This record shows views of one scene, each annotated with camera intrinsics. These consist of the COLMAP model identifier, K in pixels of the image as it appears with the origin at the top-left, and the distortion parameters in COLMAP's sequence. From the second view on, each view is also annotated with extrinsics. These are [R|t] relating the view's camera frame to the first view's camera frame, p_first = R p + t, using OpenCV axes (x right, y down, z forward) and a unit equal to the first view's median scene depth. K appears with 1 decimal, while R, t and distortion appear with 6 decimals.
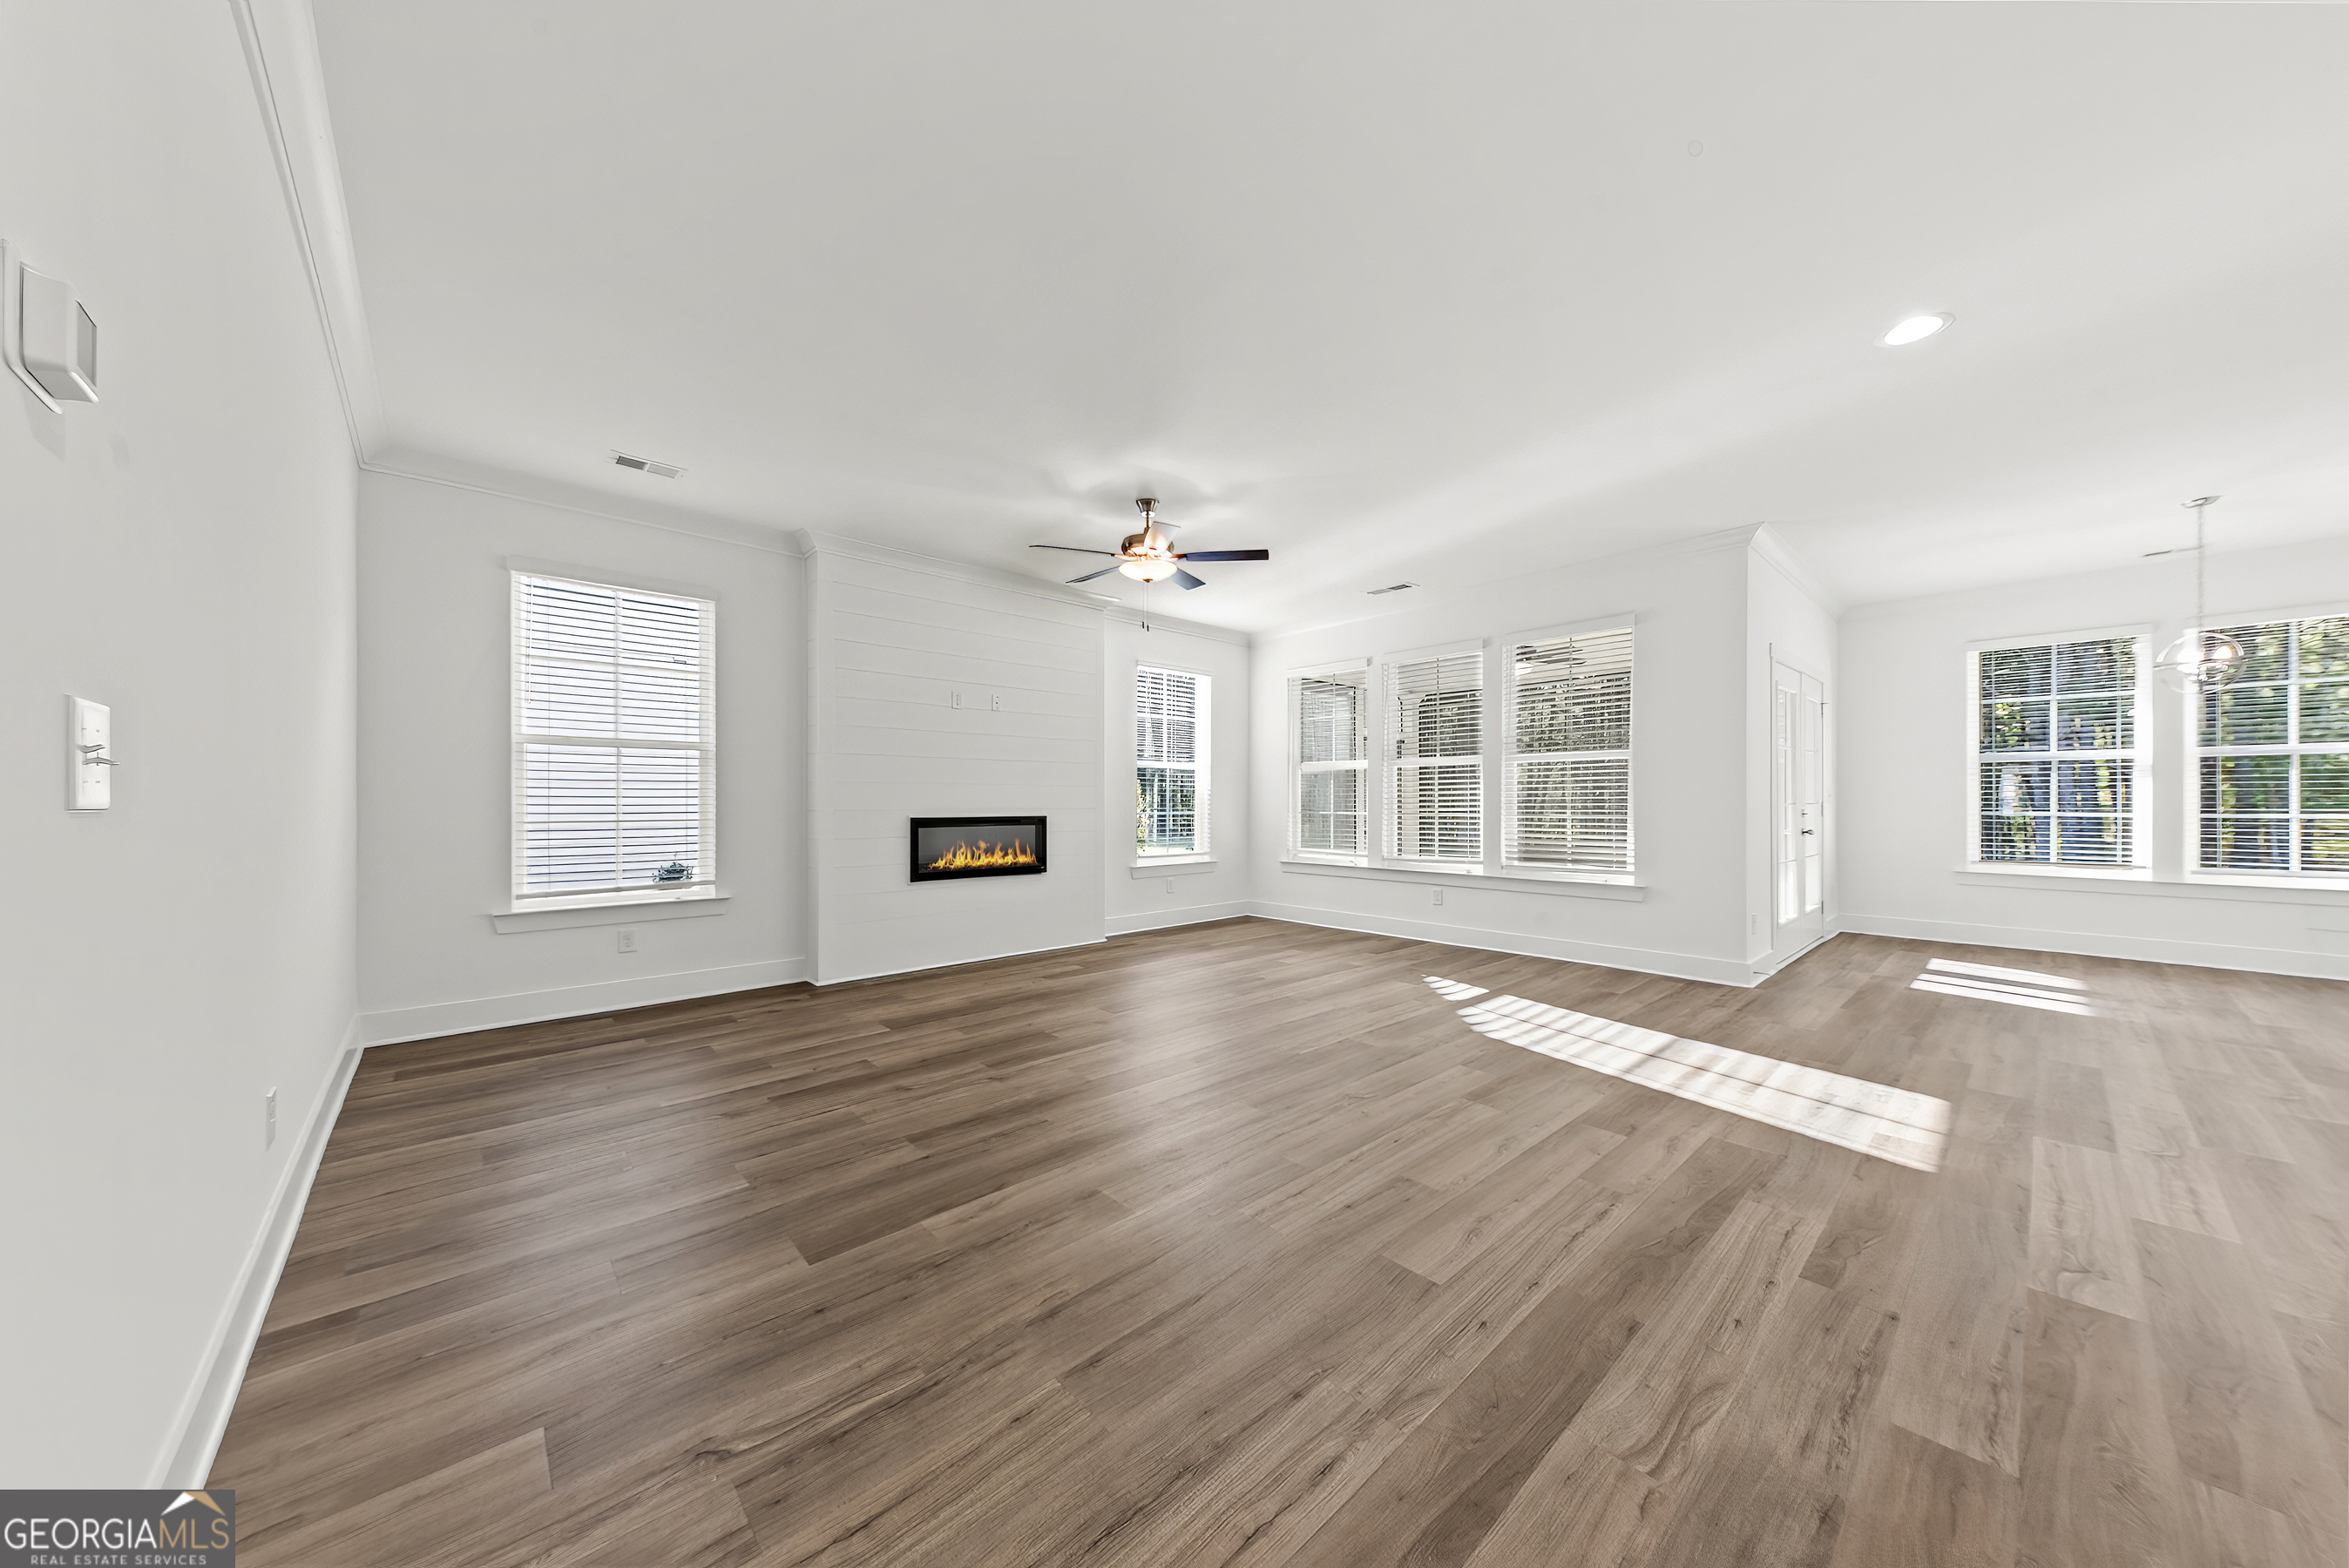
lens RADIAL K [[793.0, 0, 1134.4], [0, 793.0, 805.2], [0, 0, 1]] dist [0.024230, -0.004934]
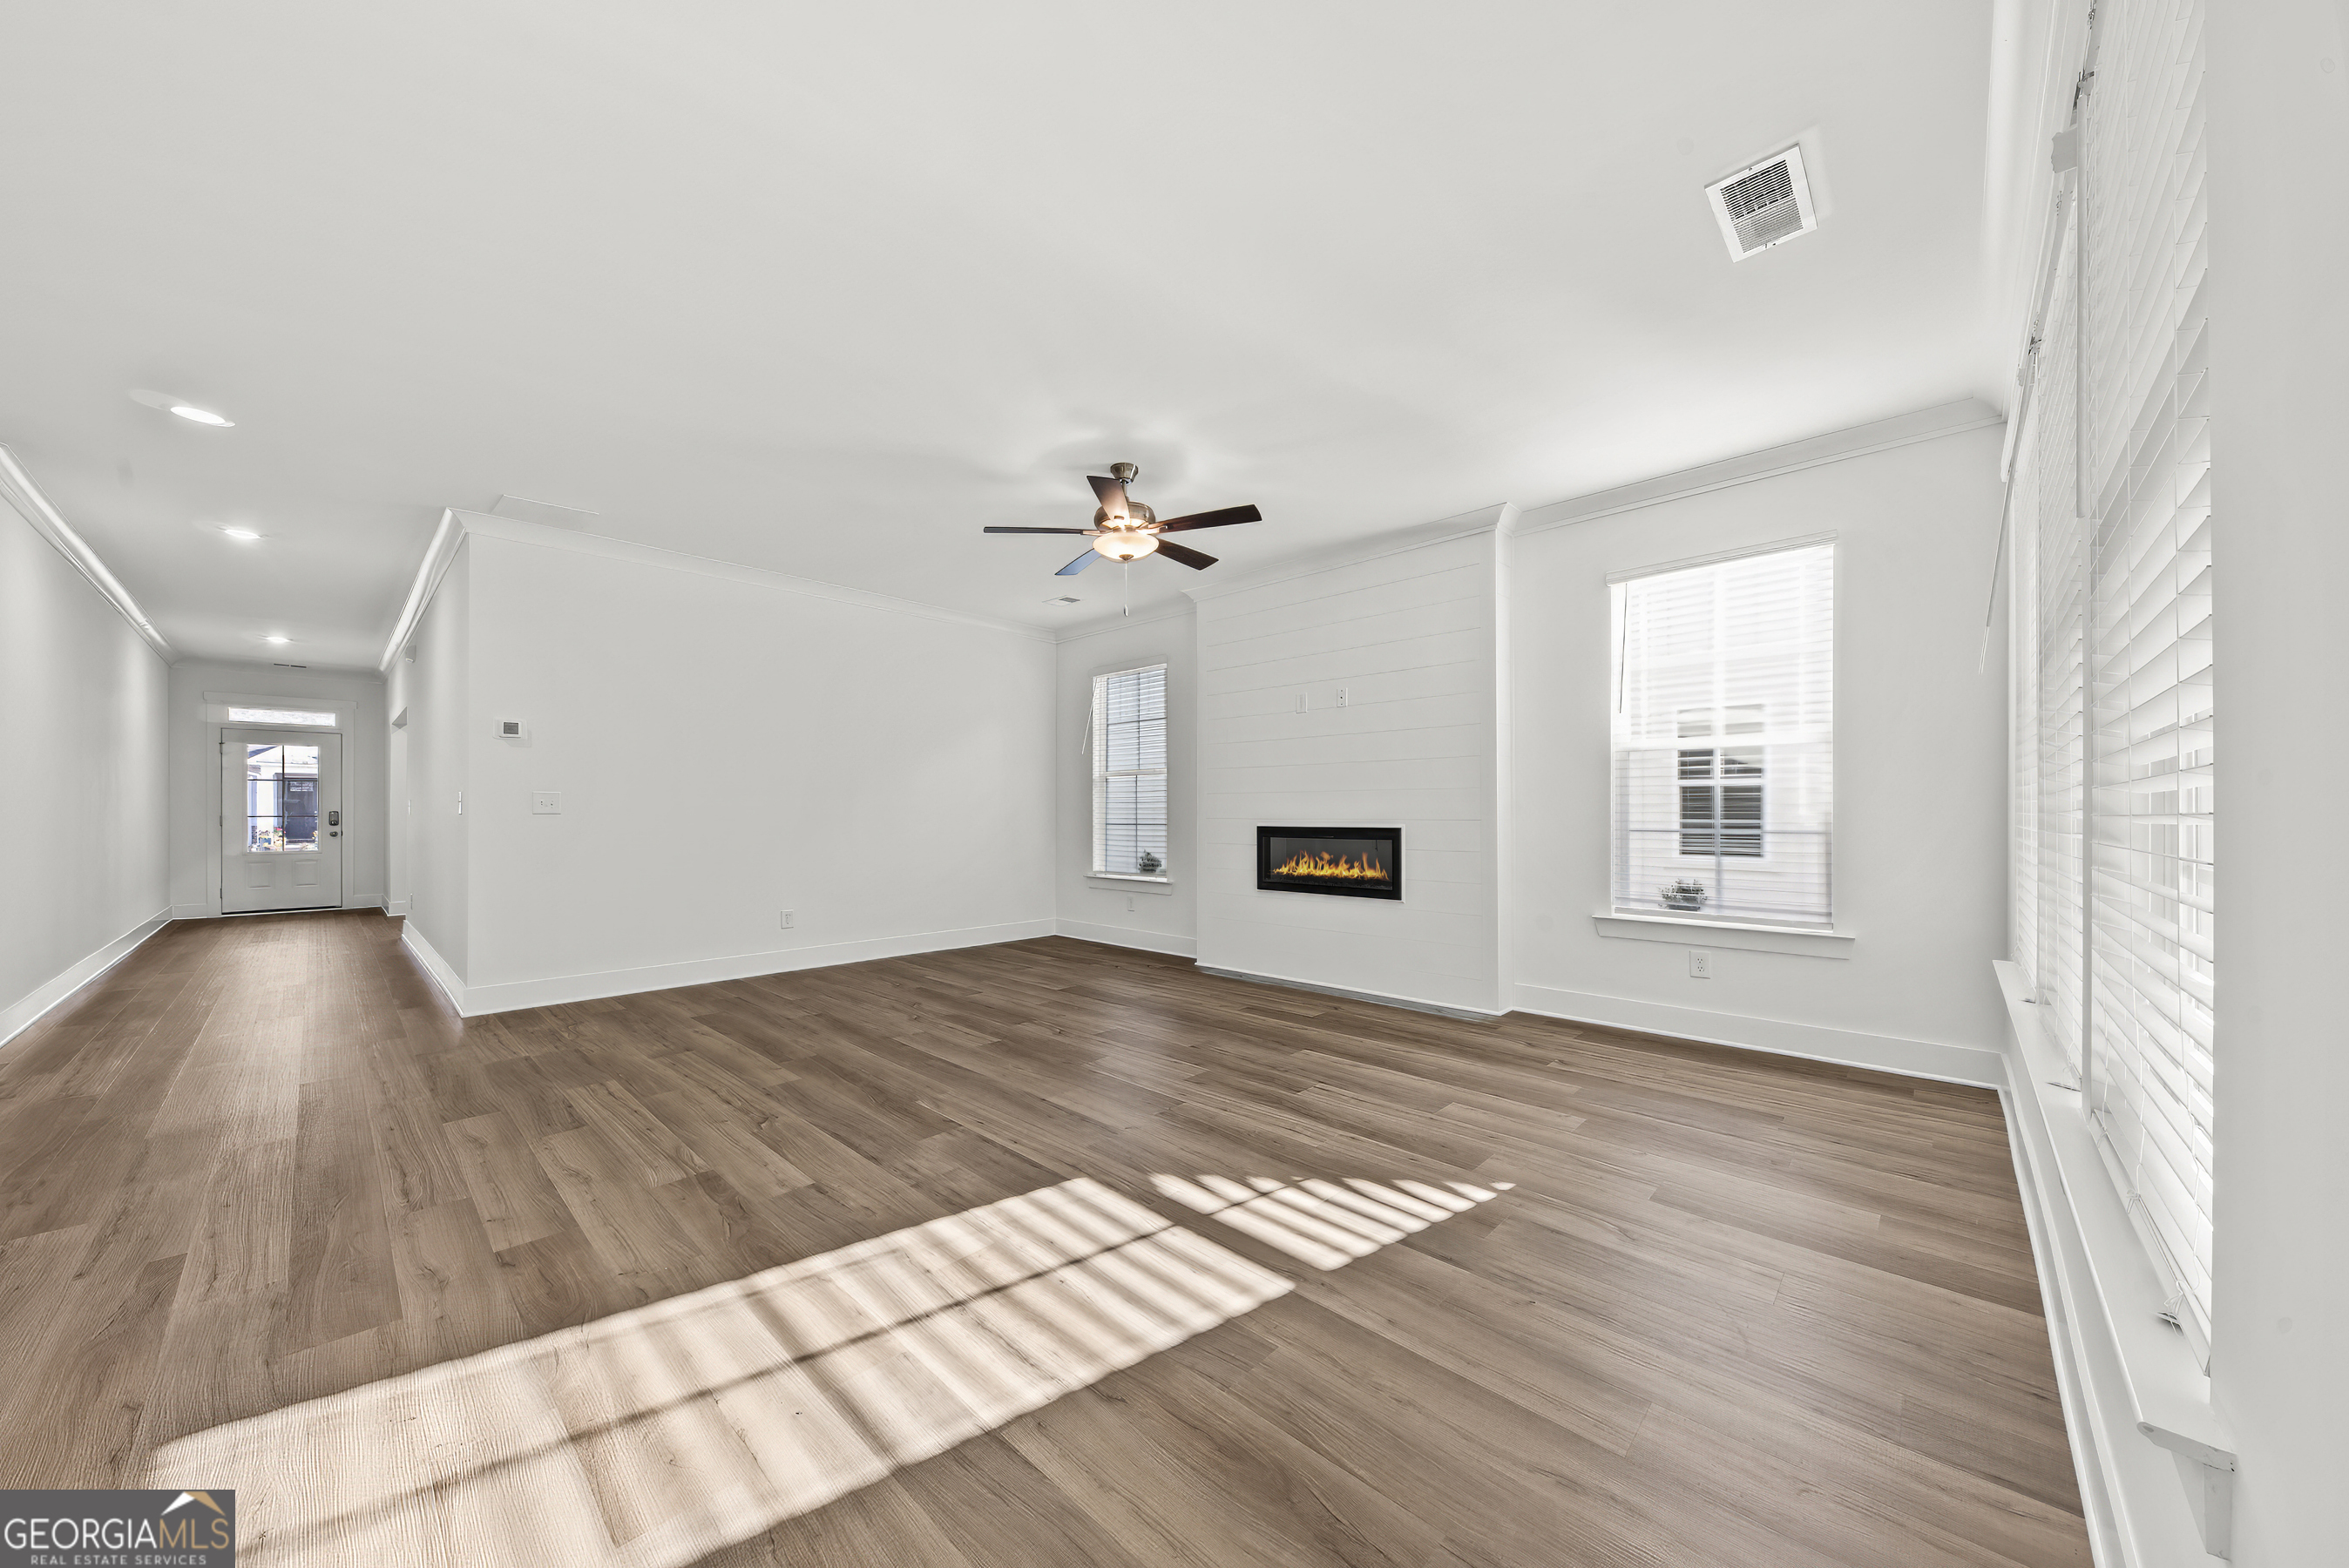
lens RADIAL K [[808.5, 0, 1217.7], [0, 808.5, 810.3], [0, 0, 1]] dist [0.016595, -0.005592]
pose [[0.112066, -0.001810, -0.993699, 0.943316], [-0.004307, 0.999988, -0.002307, -0.004468], [0.993691, 0.004538, 0.112056, 1.026834]]
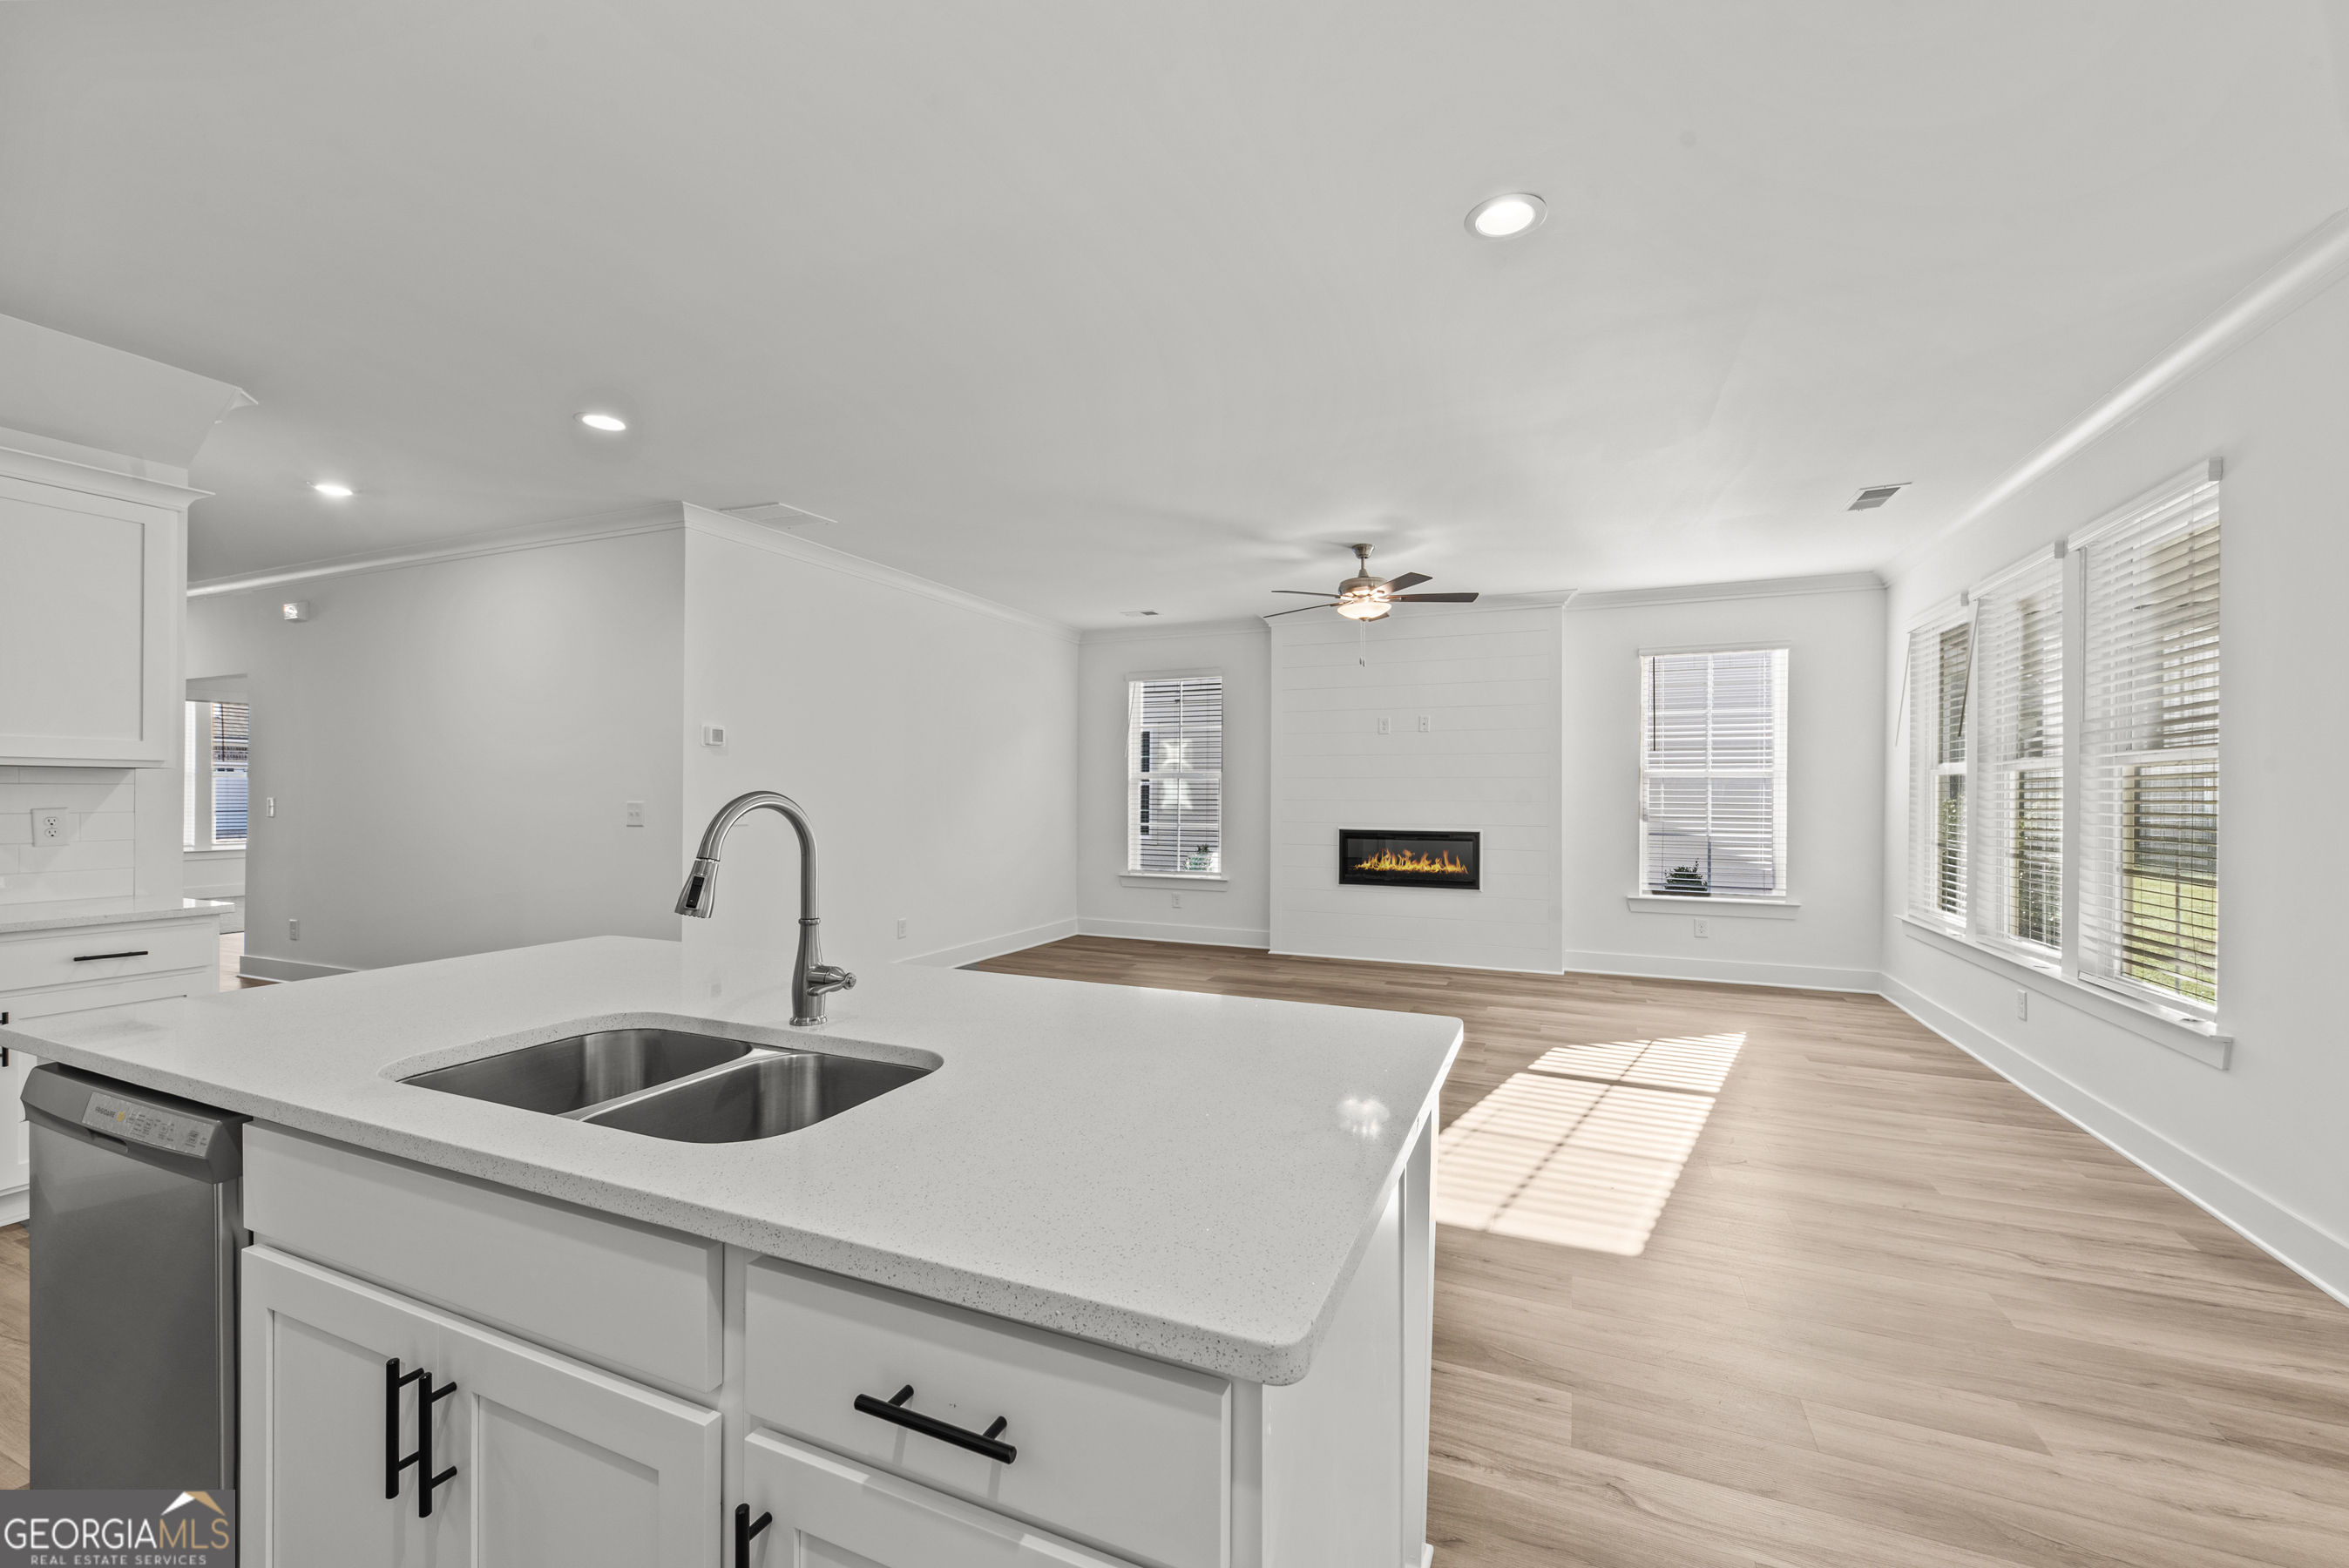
lens RADIAL K [[915.0, 0, 1170.4], [0, 915.0, 795.5], [0, 0, 1]] dist [0.004331, -0.000387]
pose [[0.431174, 0.005844, -0.902250, 1.058711], [-0.008490, 0.999961, 0.002420, -0.045461], [0.902229, 0.006617, 0.431206, 0.253561]]
